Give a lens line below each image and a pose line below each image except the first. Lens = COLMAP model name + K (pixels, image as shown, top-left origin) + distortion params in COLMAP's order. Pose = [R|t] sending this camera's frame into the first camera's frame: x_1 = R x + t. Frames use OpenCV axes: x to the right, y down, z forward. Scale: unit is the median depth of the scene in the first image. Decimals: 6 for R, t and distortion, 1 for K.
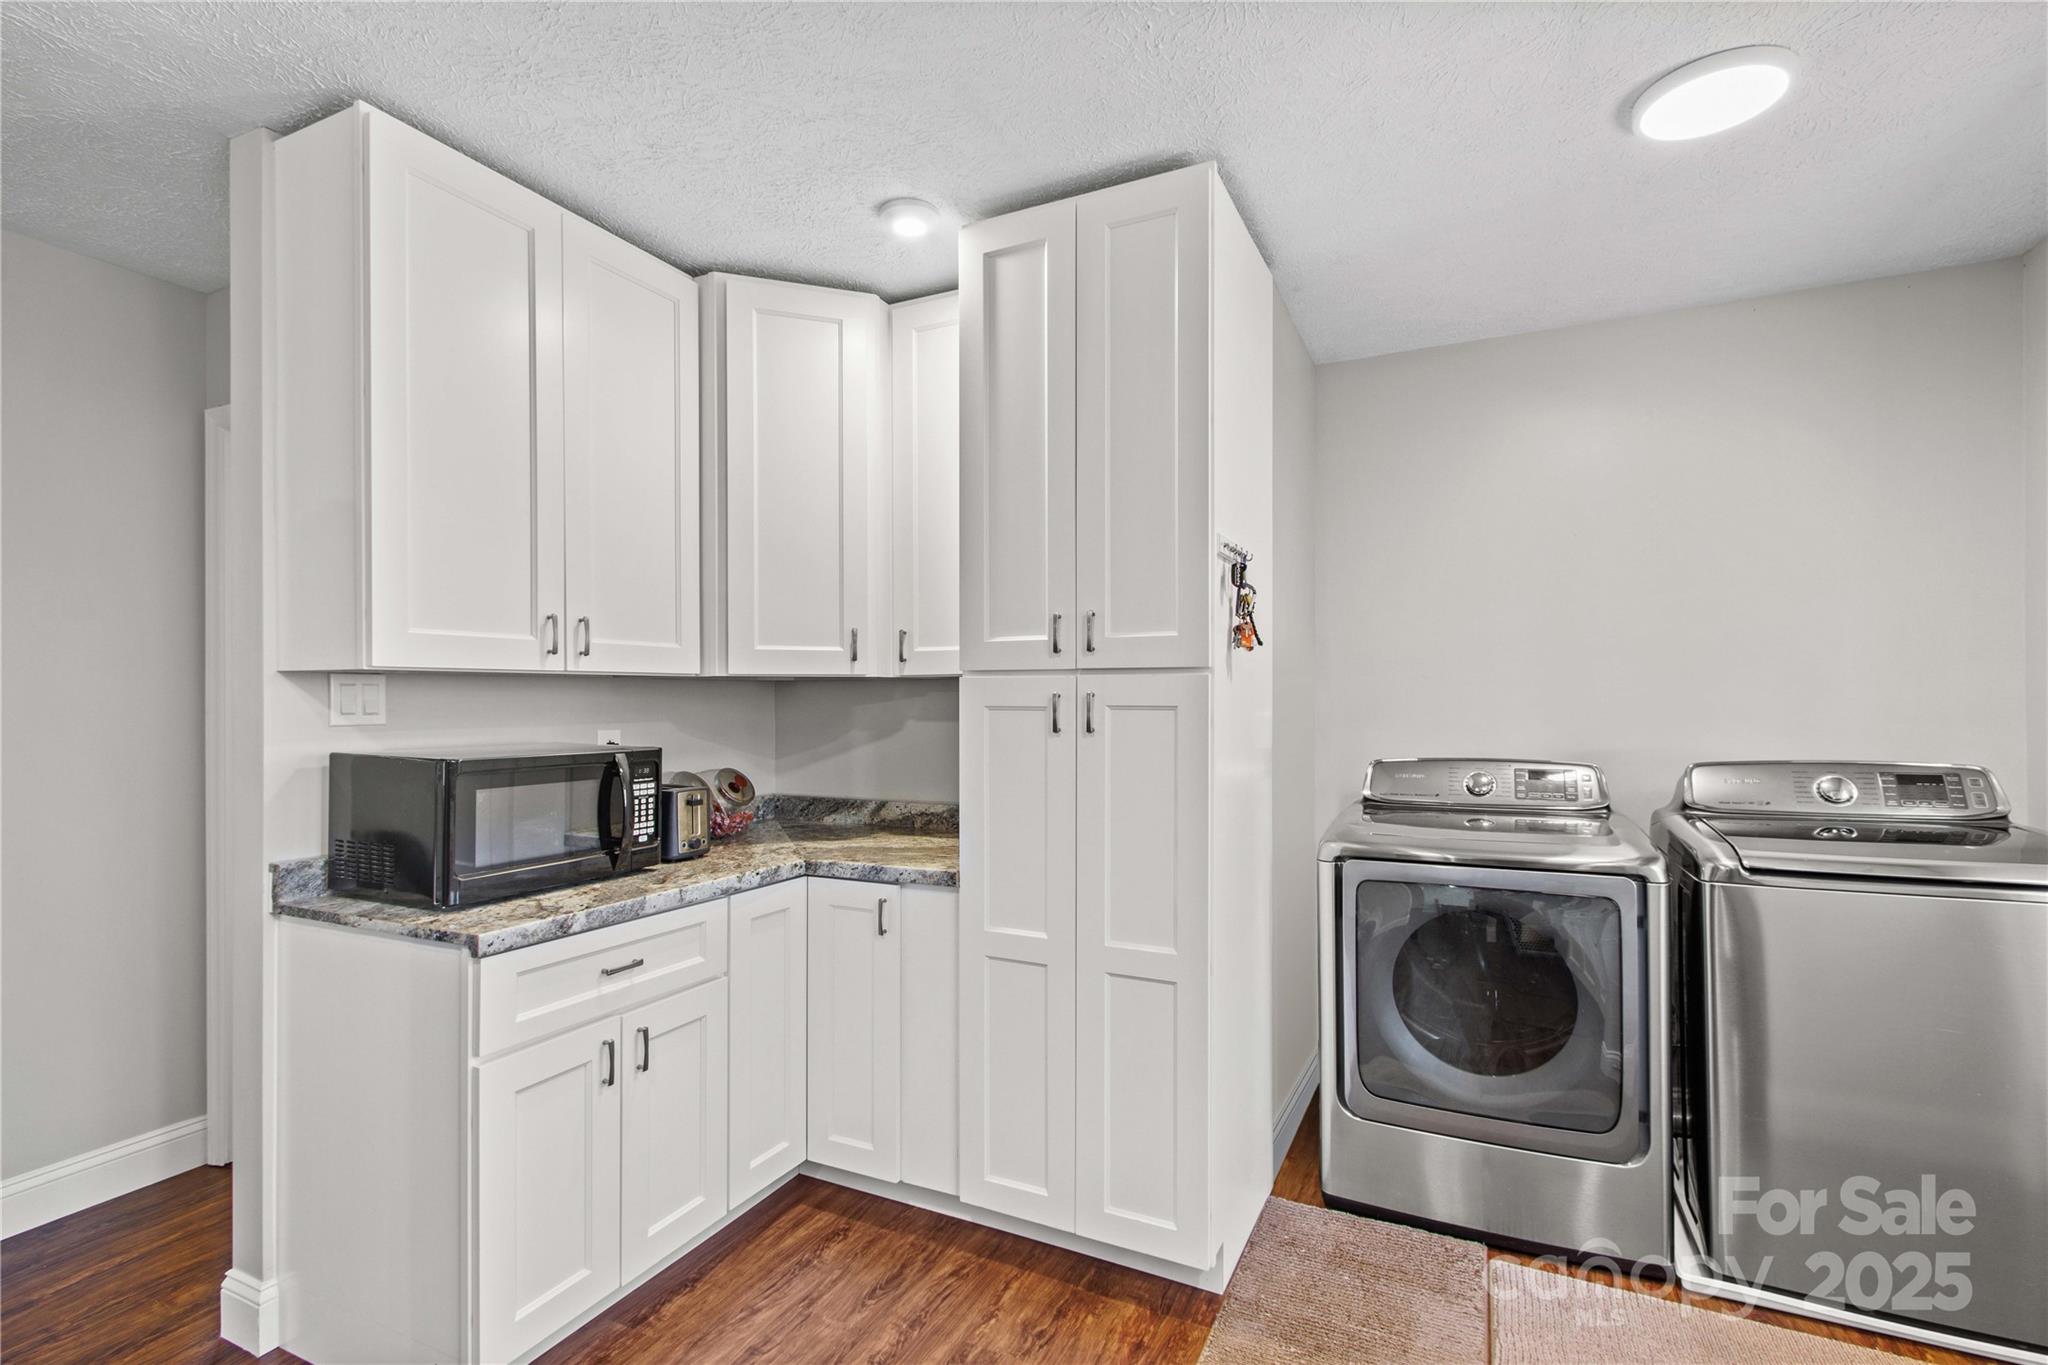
lens RADIAL K [[954.7, 0, 1021.1], [0, 954.7, 696.4], [0, 0, 1]] dist [0.011760, -0.003333]
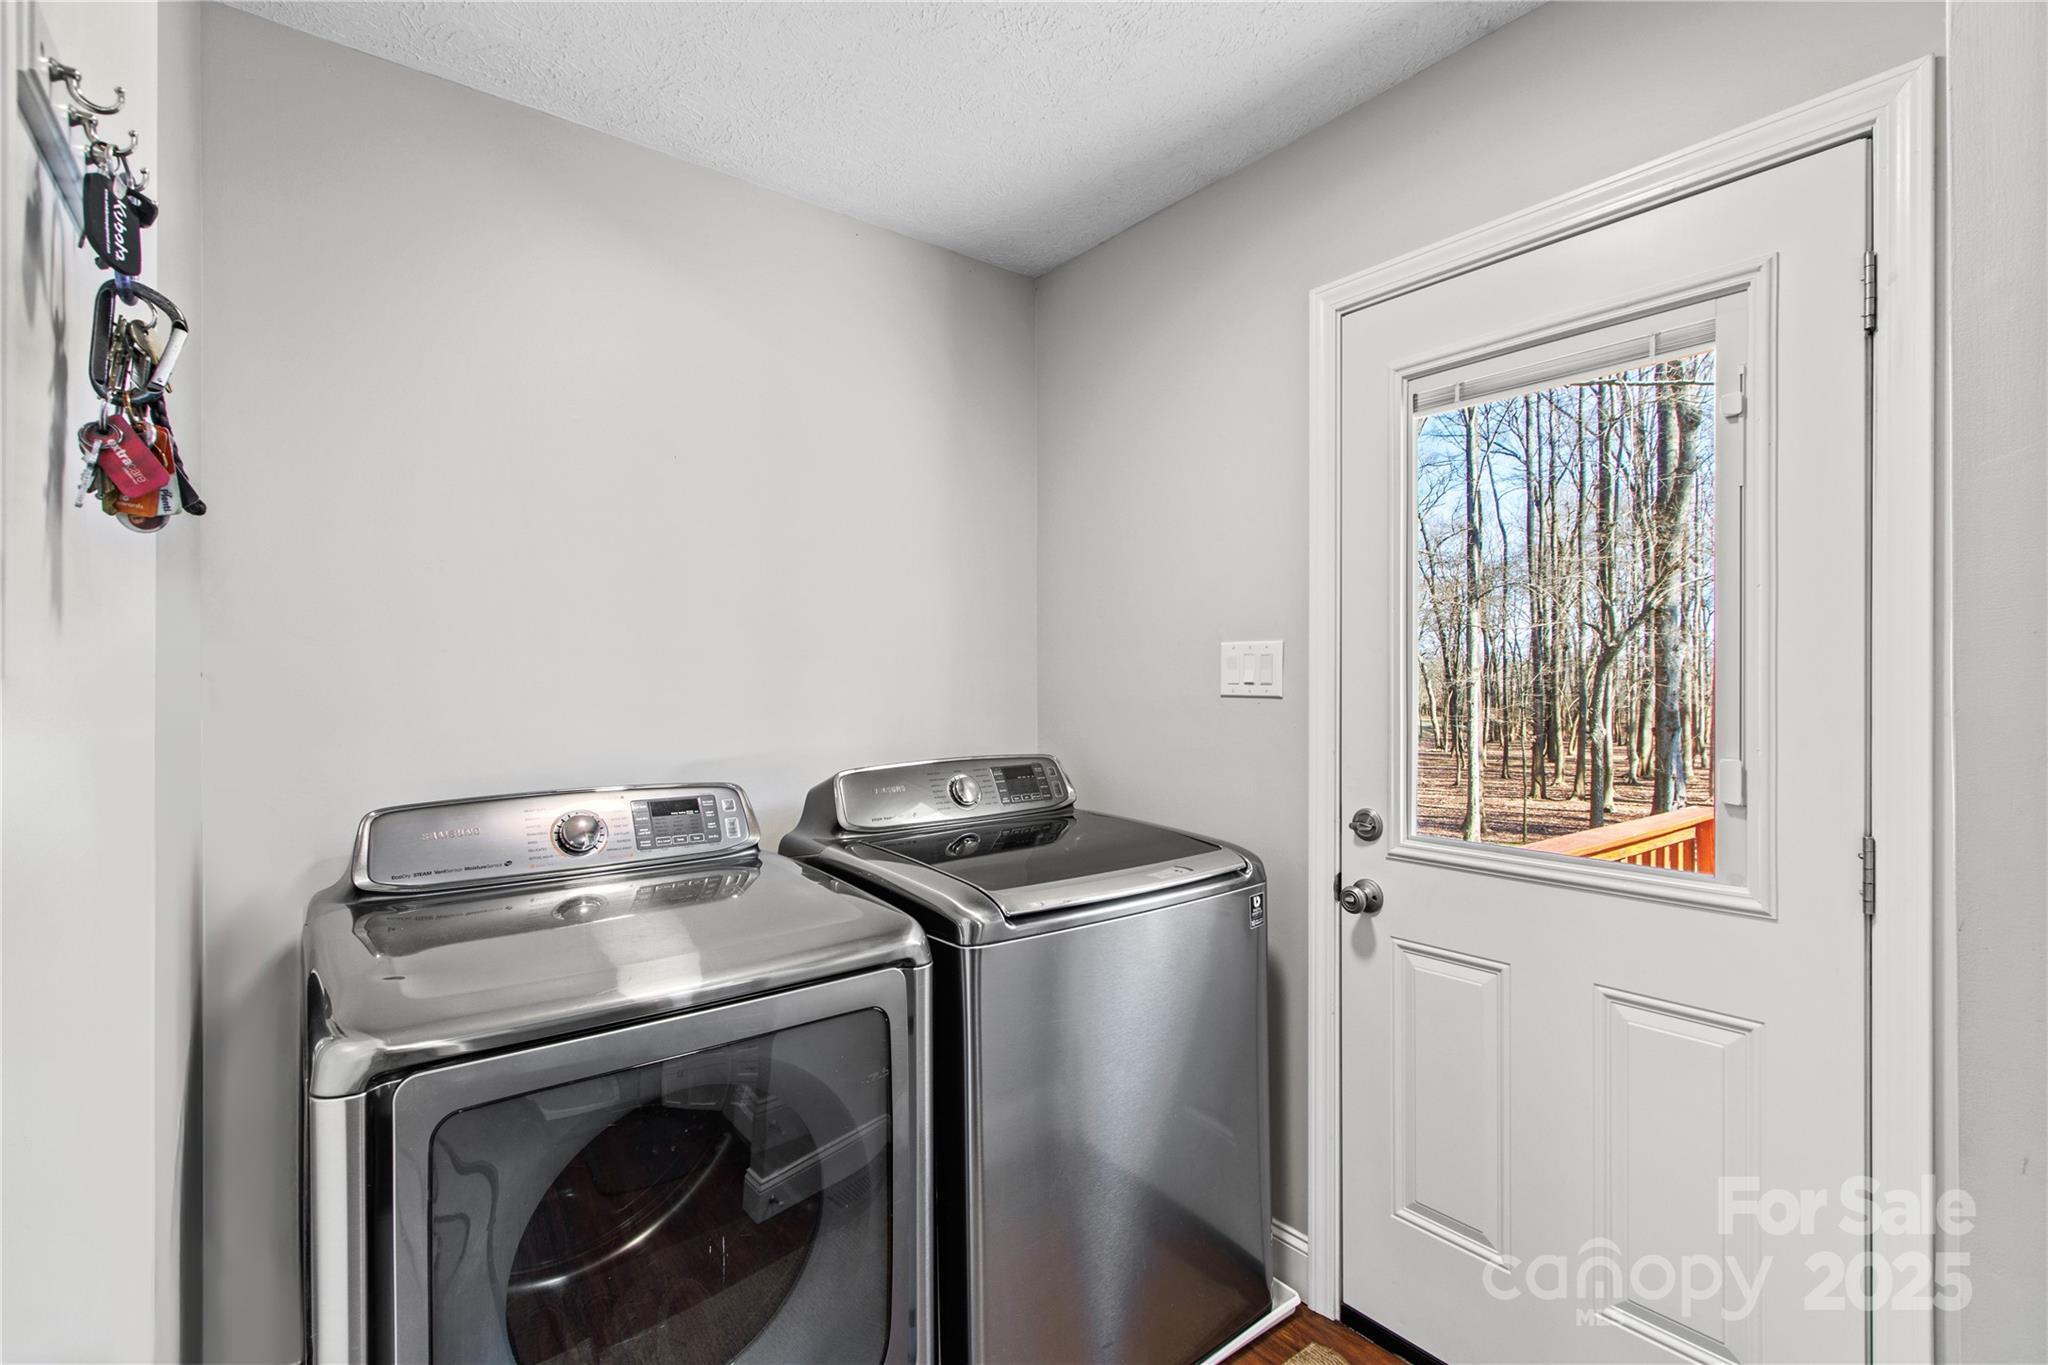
lens RADIAL K [[954.7, 0, 991.6], [0, 954.7, 695.0], [0, 0, 1]] dist [0.011760, -0.003333]
pose [[0.454617, -0.008433, 0.890647, 0.090511], [-0.001968, 0.999943, 0.010472, 0.000518], [-0.890685, -0.006514, 0.454575, 0.617255]]
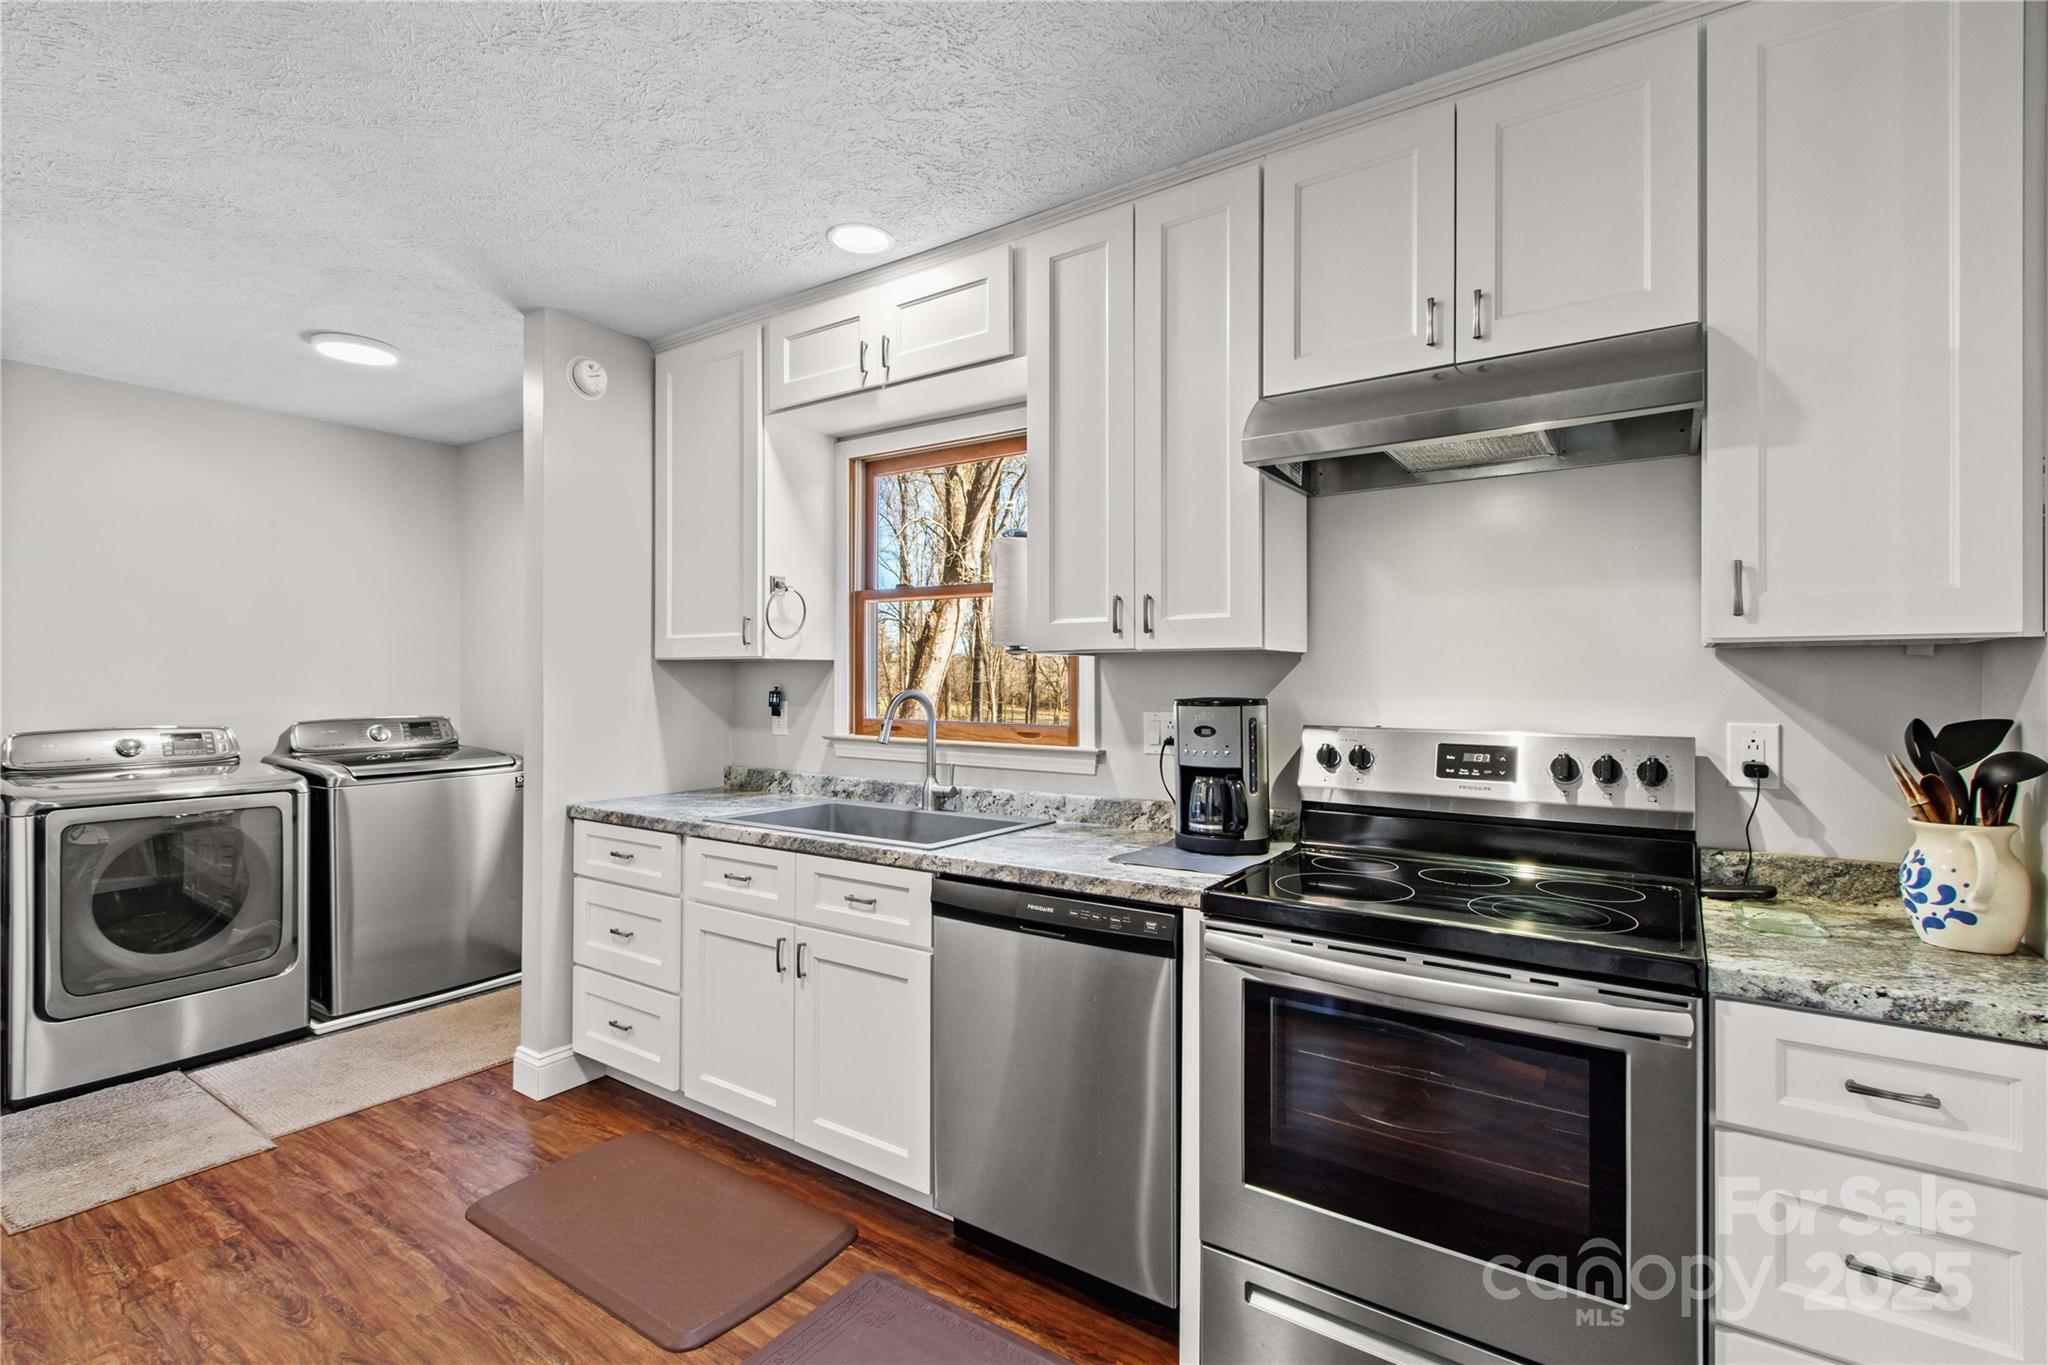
lens RADIAL K [[954.7, 0, 1028.3], [0, 954.7, 674.8], [0, 0, 1]] dist [0.011760, -0.003333]
pose [[0.139052, 0.010831, 0.990226, -0.742451], [-0.006399, 0.999929, -0.010038, 0.001107], [-0.990264, -0.004941, 0.139111, -0.425495]]
